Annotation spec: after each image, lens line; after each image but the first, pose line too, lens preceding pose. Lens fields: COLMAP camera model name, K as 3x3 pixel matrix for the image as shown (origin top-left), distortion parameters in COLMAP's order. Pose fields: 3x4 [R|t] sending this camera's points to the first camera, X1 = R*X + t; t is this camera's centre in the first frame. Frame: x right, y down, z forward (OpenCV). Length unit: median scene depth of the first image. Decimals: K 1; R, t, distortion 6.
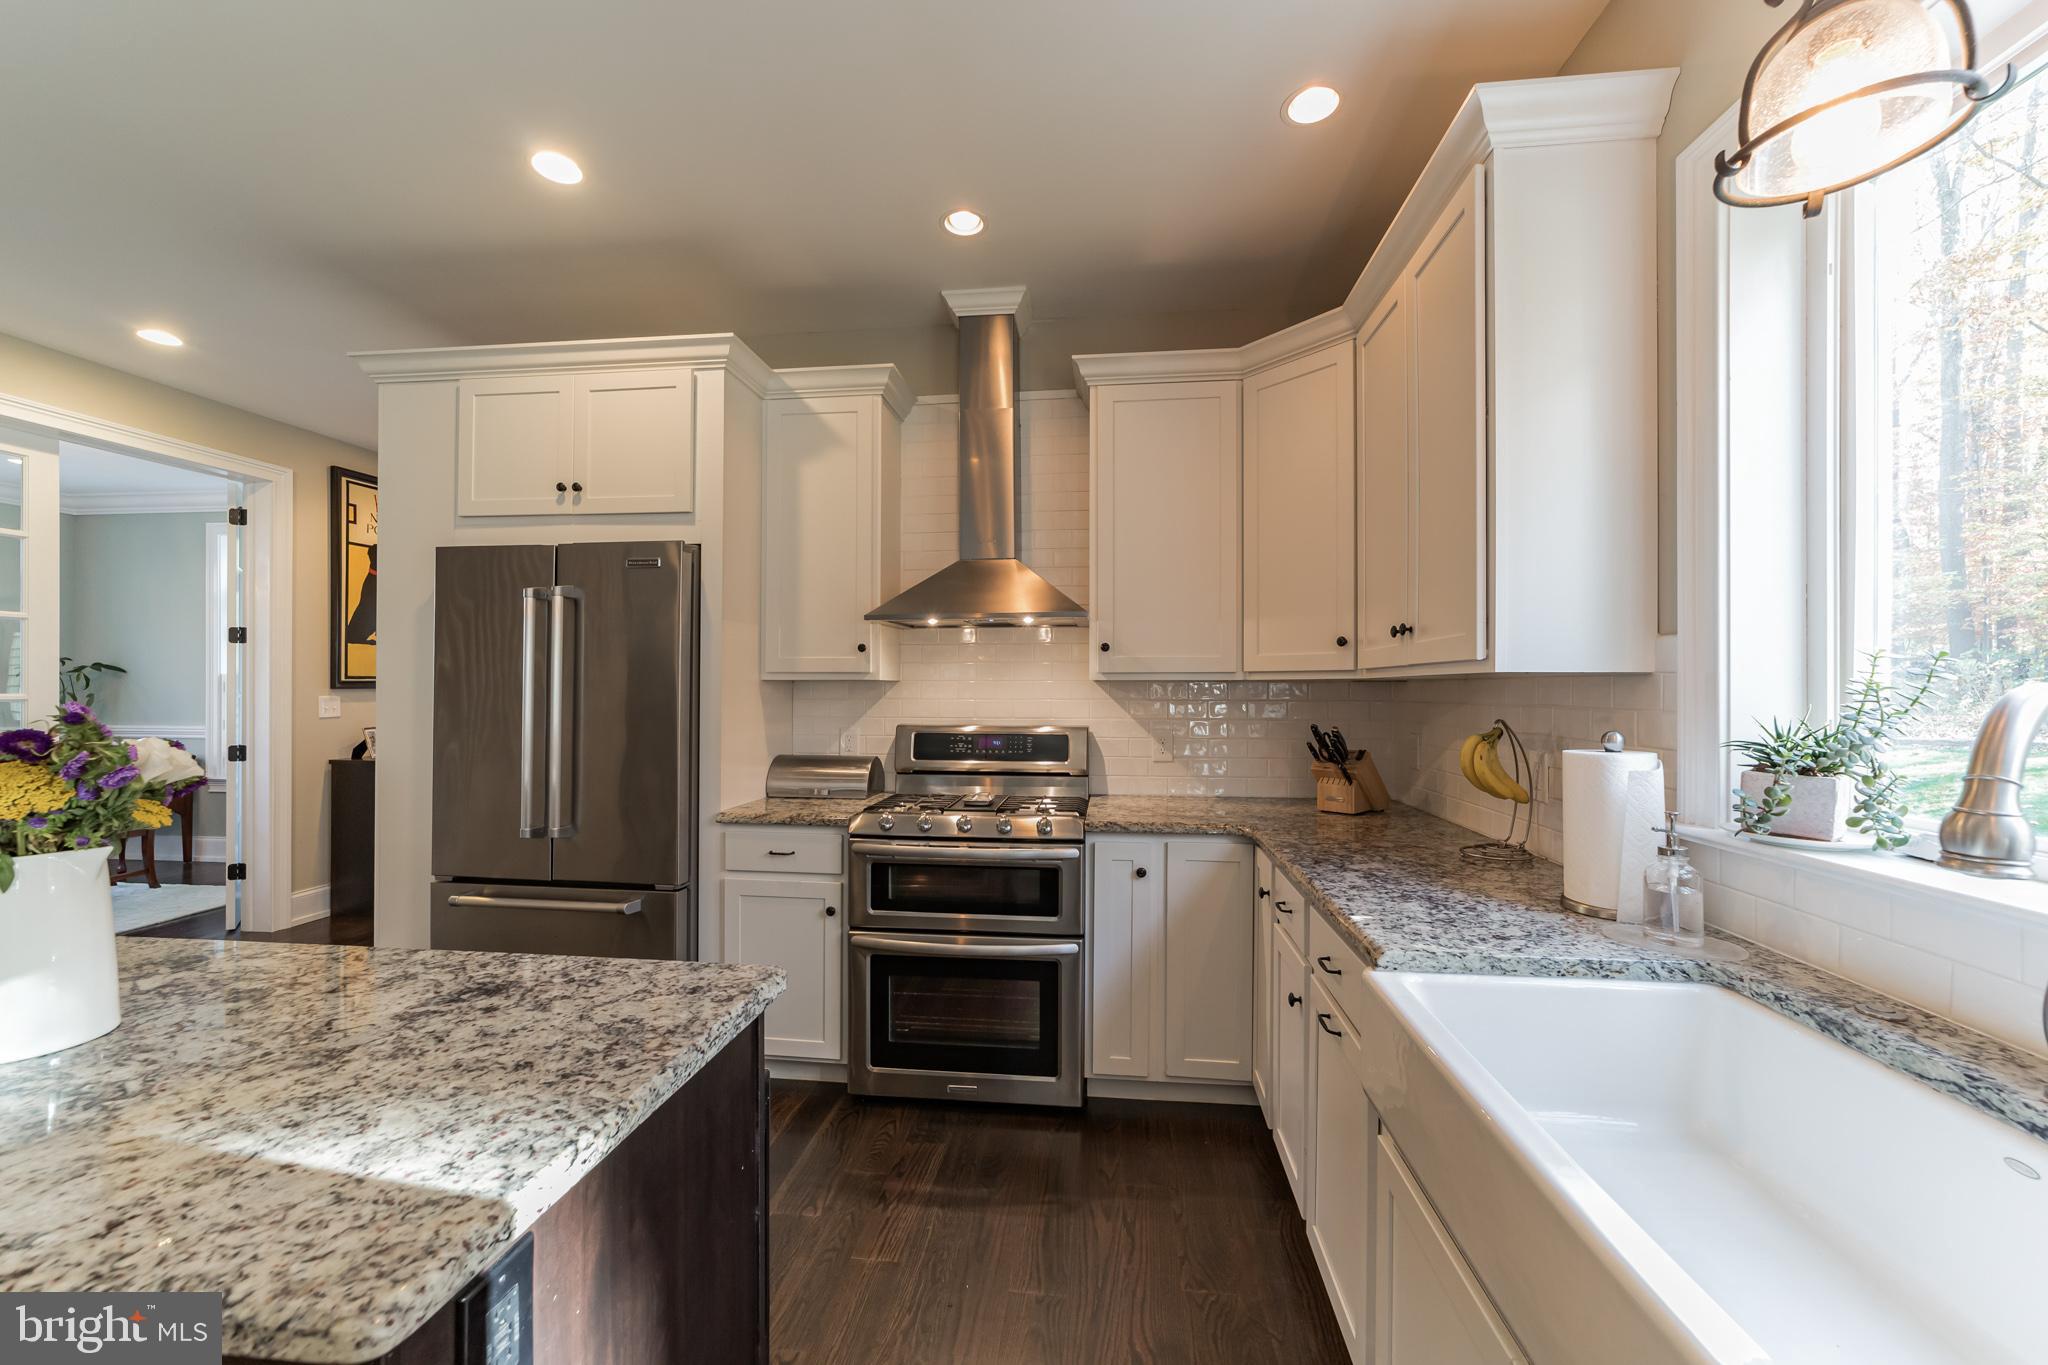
lens RADIAL K [[792.8, 0, 1015.3], [0, 792.8, 683.7], [0, 0, 1]] dist [-0.002453, 0.001046]
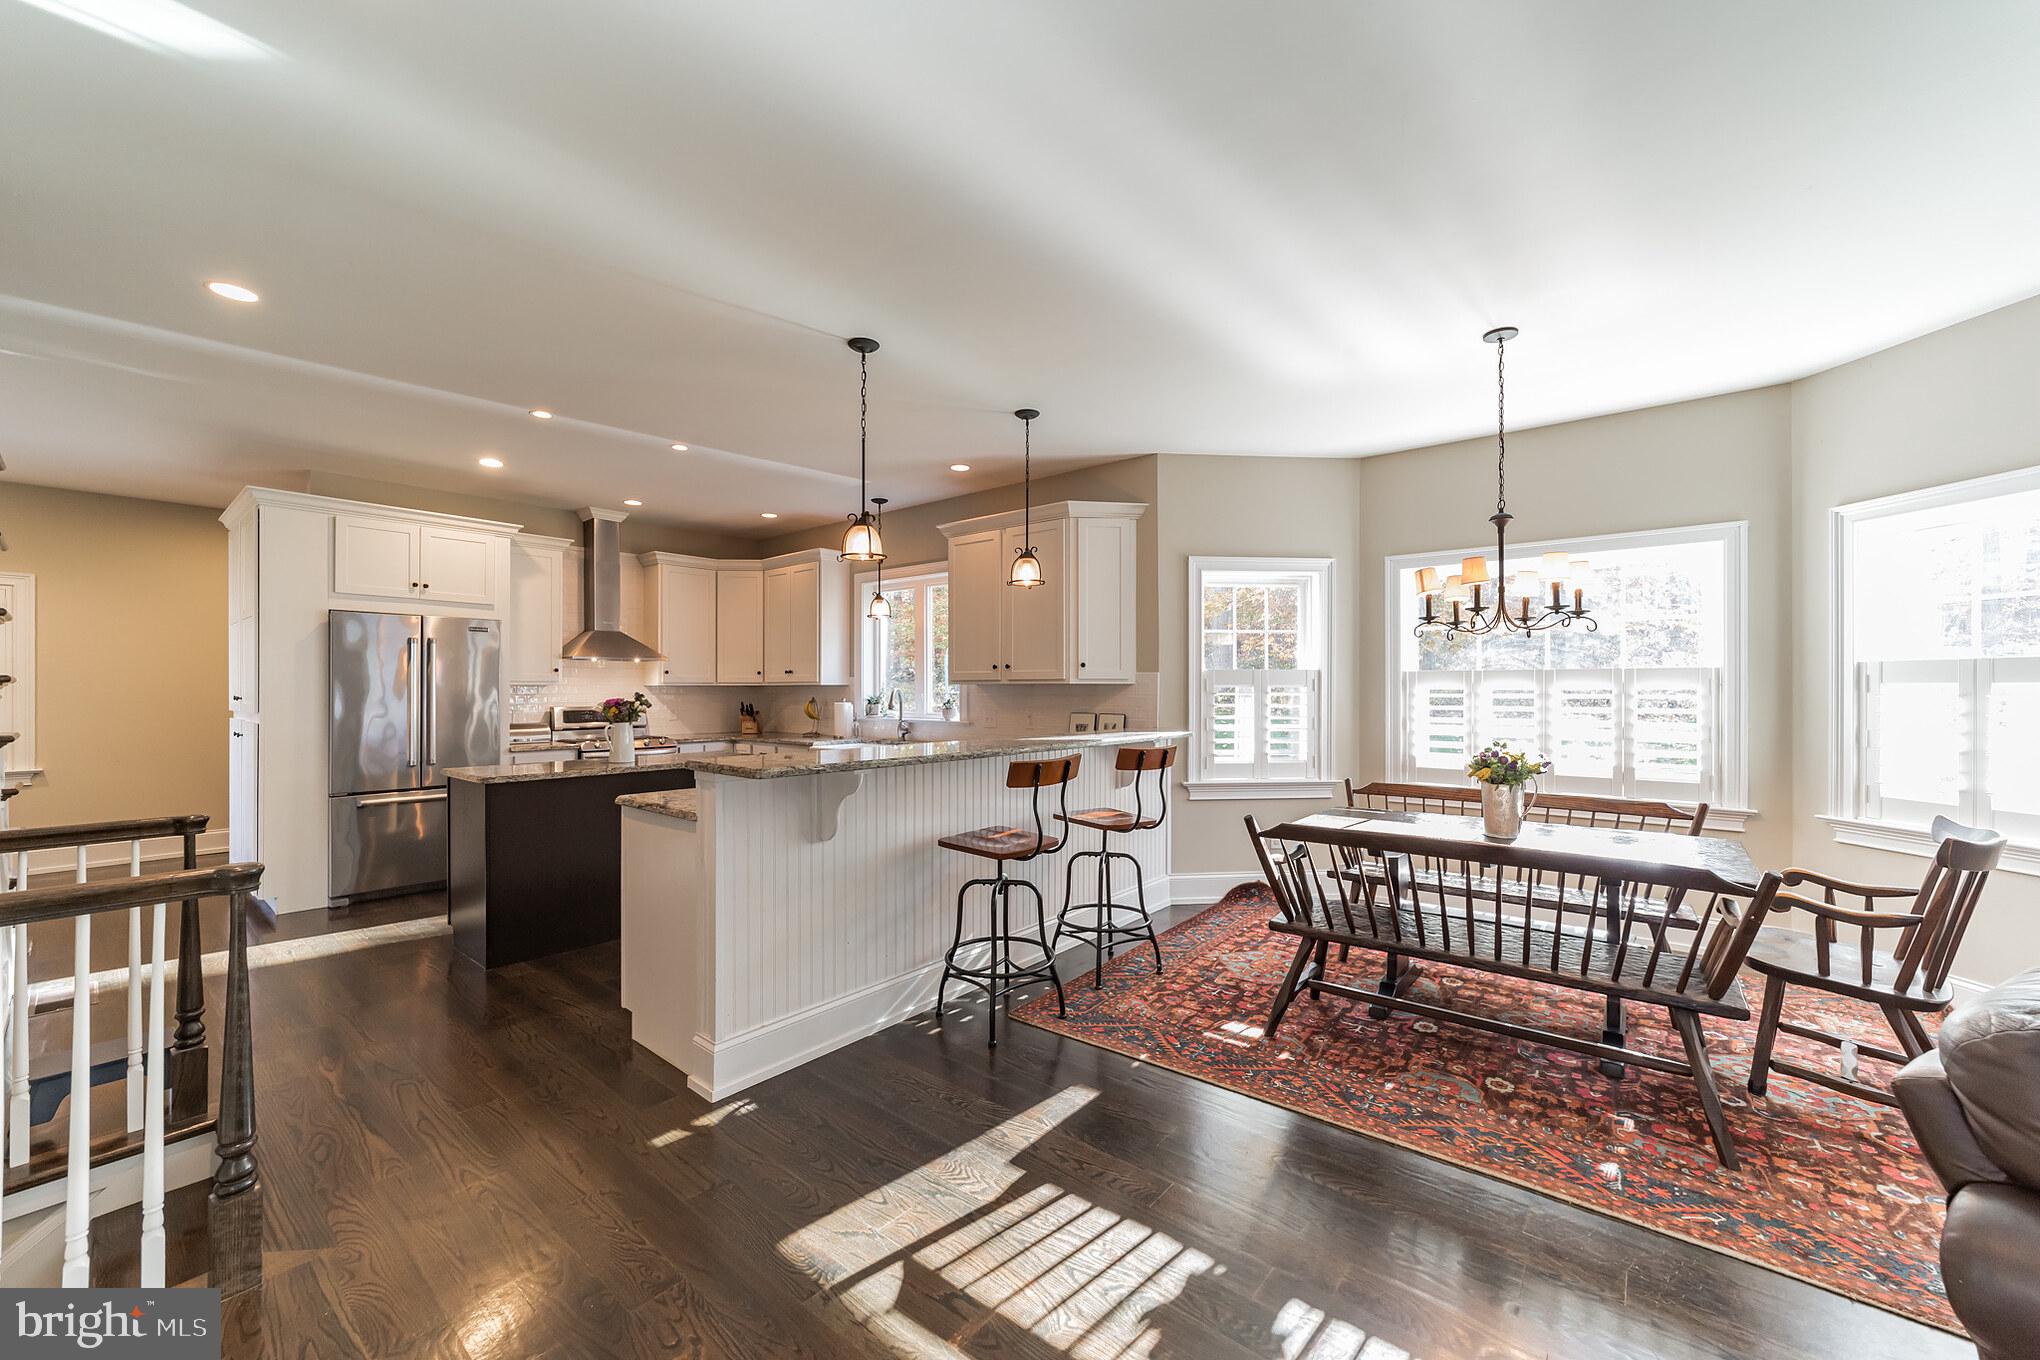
lens RADIAL K [[795.3, 0, 979.0], [0, 795.3, 691.2], [0, 0, 1]] dist [-0.002228, 0.001673]
pose [[0.582161, -0.005785, 0.813053, -3.046188], [-0.003134, 0.999951, 0.009358, -0.031347], [-0.813068, -0.007996, 0.582114, -2.788176]]
